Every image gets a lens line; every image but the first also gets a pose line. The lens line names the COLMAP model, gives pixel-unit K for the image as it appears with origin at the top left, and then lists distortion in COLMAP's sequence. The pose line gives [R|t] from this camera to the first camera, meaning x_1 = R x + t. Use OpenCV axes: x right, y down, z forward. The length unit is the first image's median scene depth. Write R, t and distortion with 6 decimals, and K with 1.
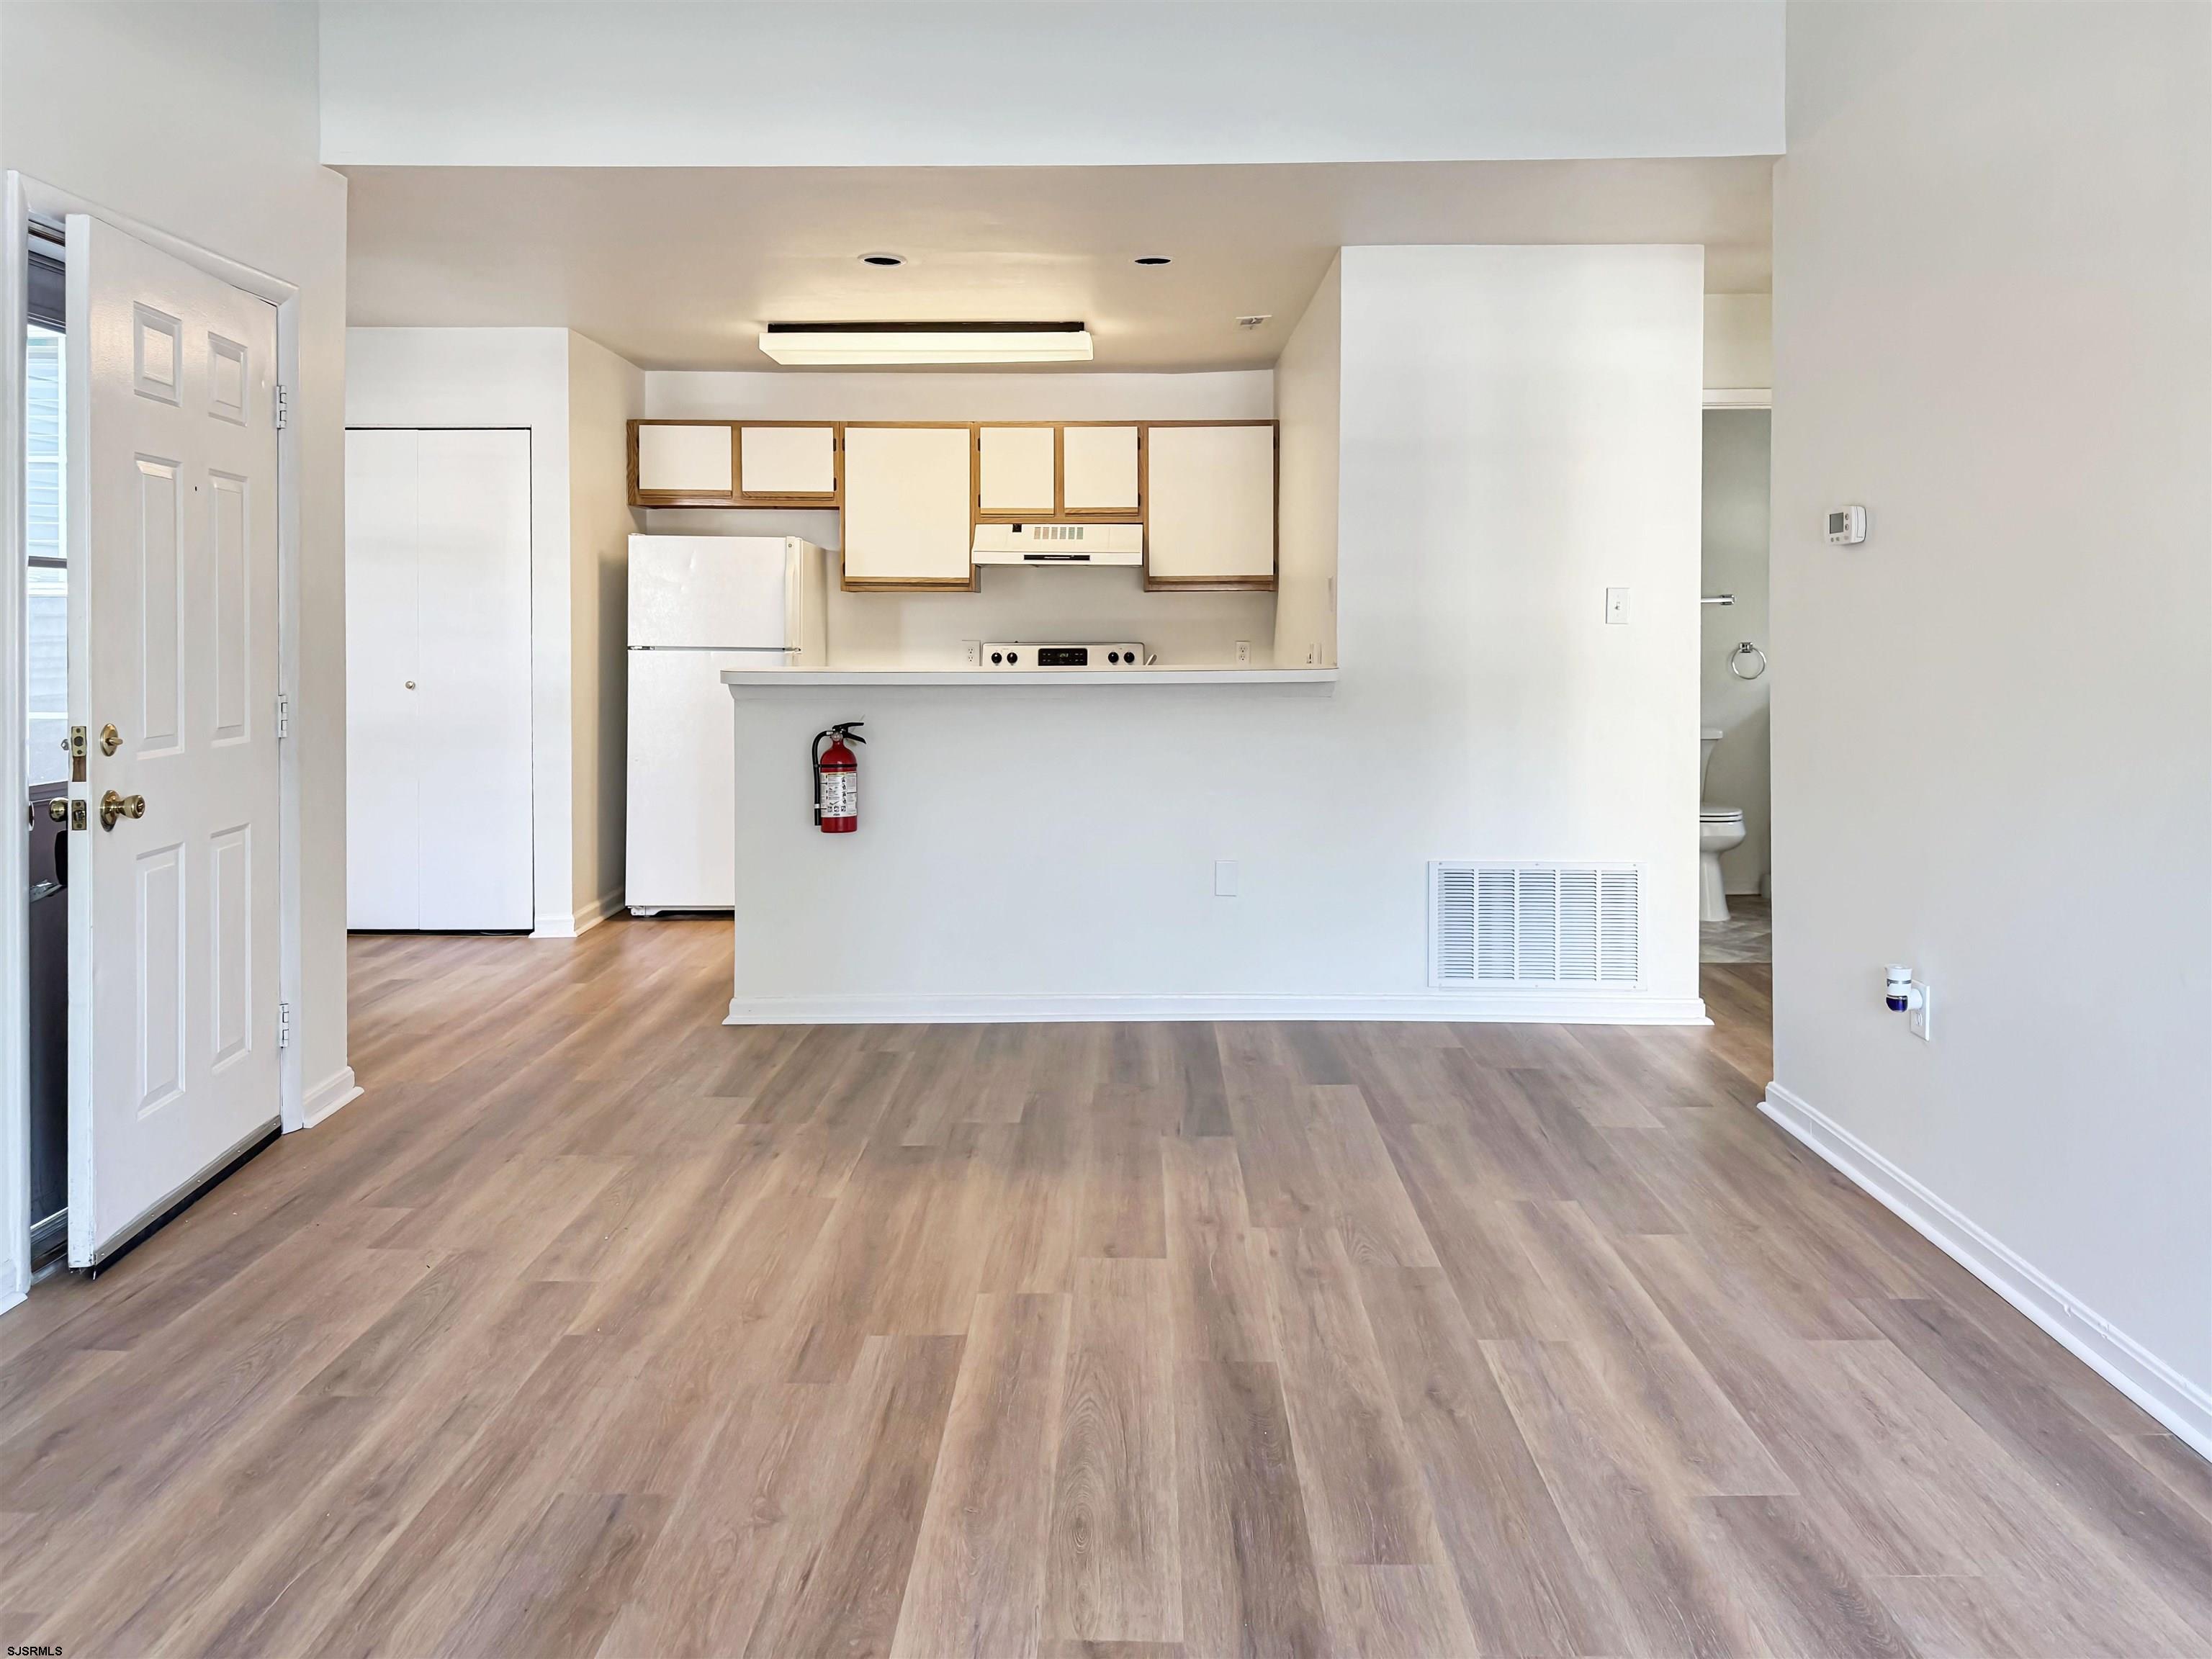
lens RADIAL K [[1566.9, 0, 1104.4], [0, 1566.9, 763.4], [0, 0, 1]] dist [0.069892, -0.103964]
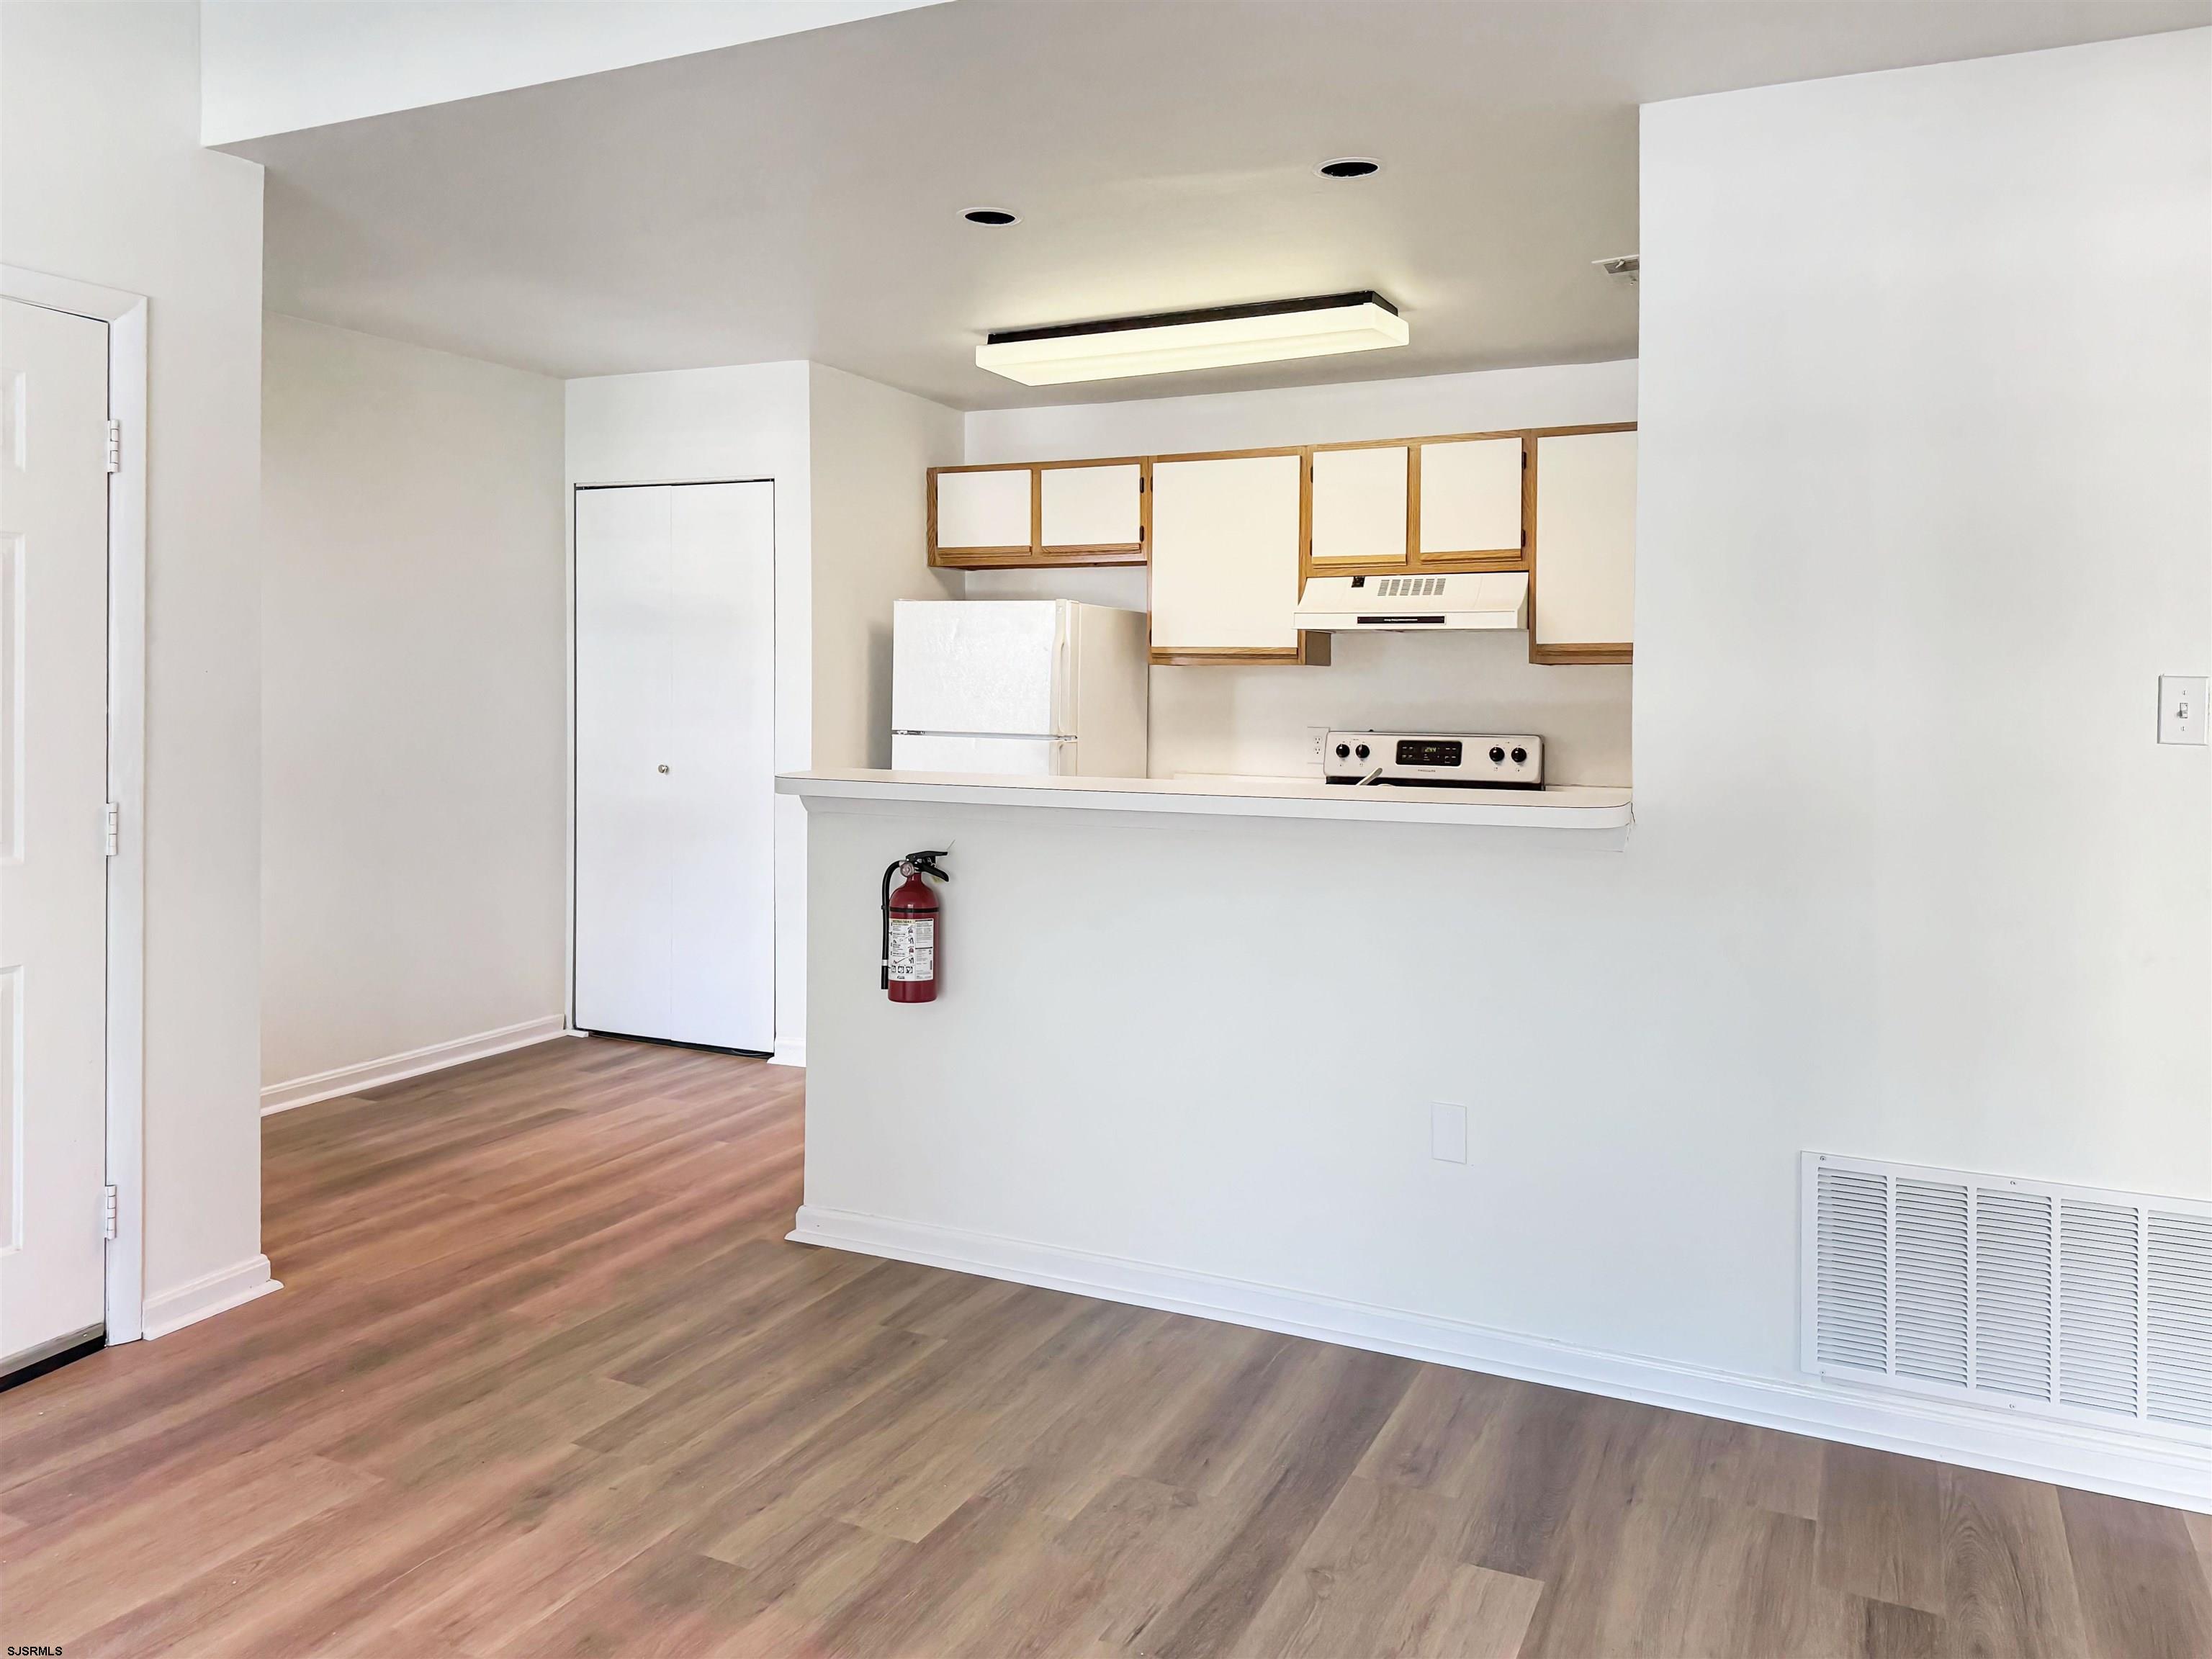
lens RADIAL K [[1566.9, 0, 1104.4], [0, 1566.9, 763.4], [0, 0, 1]] dist [0.069892, -0.103964]
pose [[0.904128, 0.027678, -0.426364, 0.159620], [-0.044126, 0.998612, -0.028746, -0.035724], [0.424976, 0.044804, 0.904095, 0.270290]]
